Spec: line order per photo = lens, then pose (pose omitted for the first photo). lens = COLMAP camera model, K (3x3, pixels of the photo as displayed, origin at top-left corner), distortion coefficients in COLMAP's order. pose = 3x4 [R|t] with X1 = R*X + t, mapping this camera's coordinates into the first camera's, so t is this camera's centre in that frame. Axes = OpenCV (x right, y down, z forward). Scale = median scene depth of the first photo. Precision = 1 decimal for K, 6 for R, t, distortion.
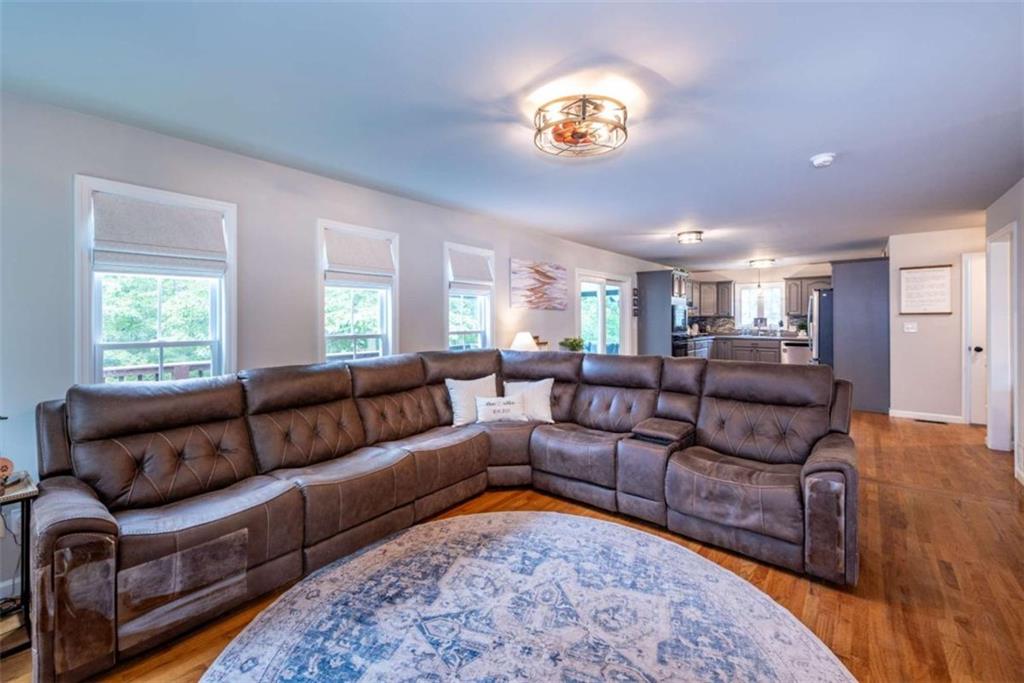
lens RADIAL K [[425.9, 0, 514.7], [0, 425.9, 318.3], [0, 0, 1]] dist [0.015325, -0.001746]
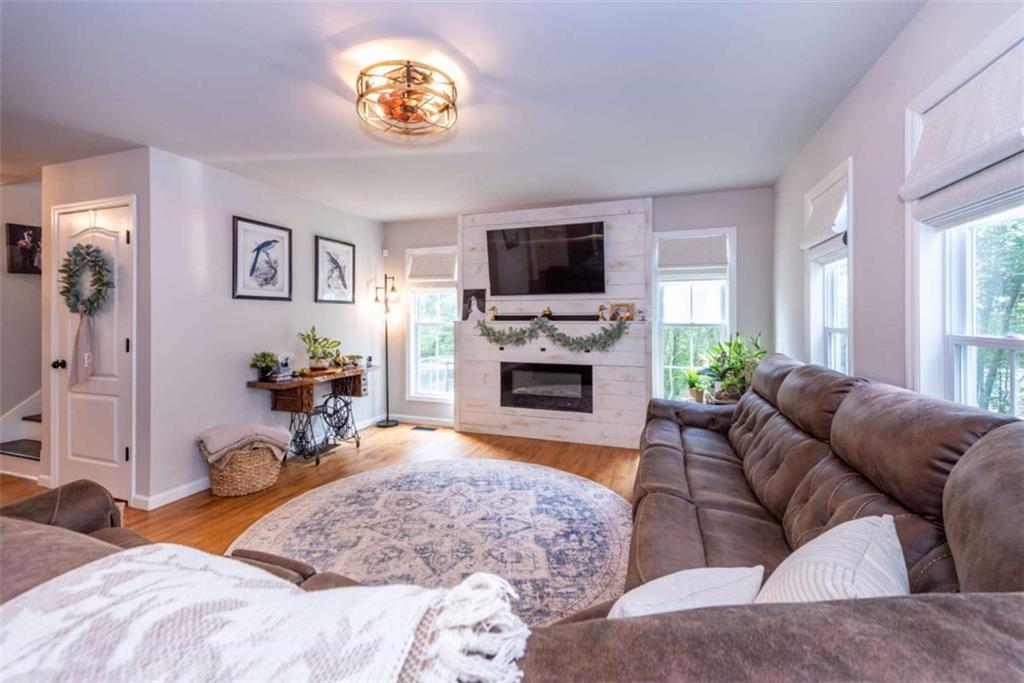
lens RADIAL K [[425.9, 0, 503.5], [0, 425.9, 315.7], [0, 0, 1]] dist [0.015325, -0.001746]
pose [[-0.948647, 0.007422, -0.316249, 0.194706], [0.007712, 0.999970, 0.000334, 0.018328], [0.316242, -0.002122, -0.948676, 1.505204]]
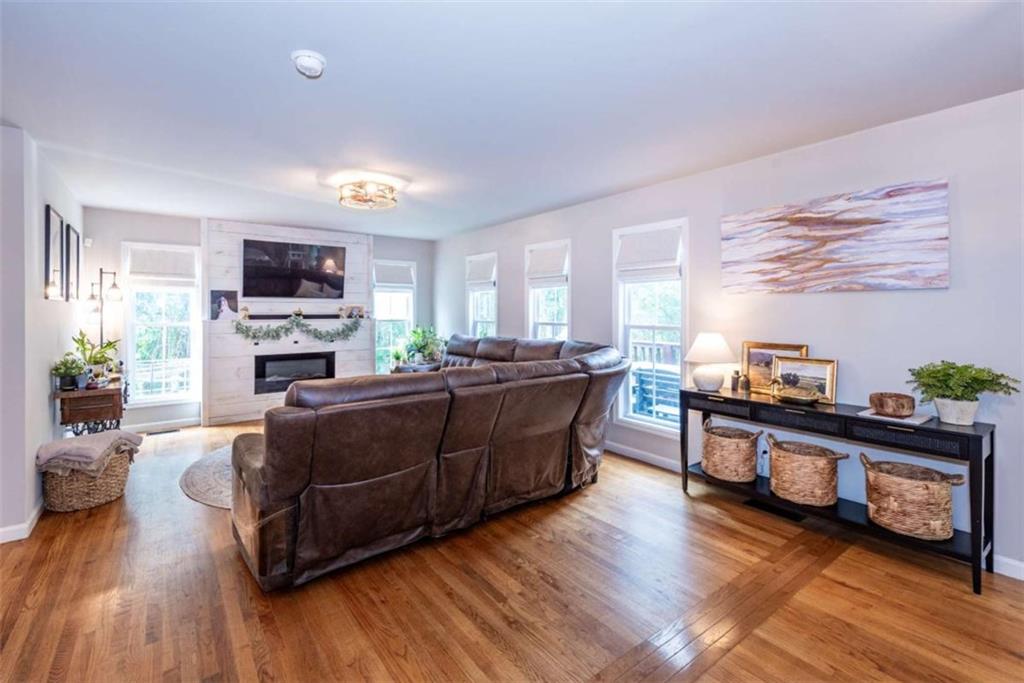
lens RADIAL K [[461.7, 0, 482.8], [0, 461.7, 308.9], [0, 0, 1]] dist [0.008722, -0.000883]
pose [[-0.275176, 0.001055, -0.961393, 1.337979], [0.002740, 0.999996, 0.000313, -0.006161], [0.961390, -0.002548, -0.275178, 1.472379]]
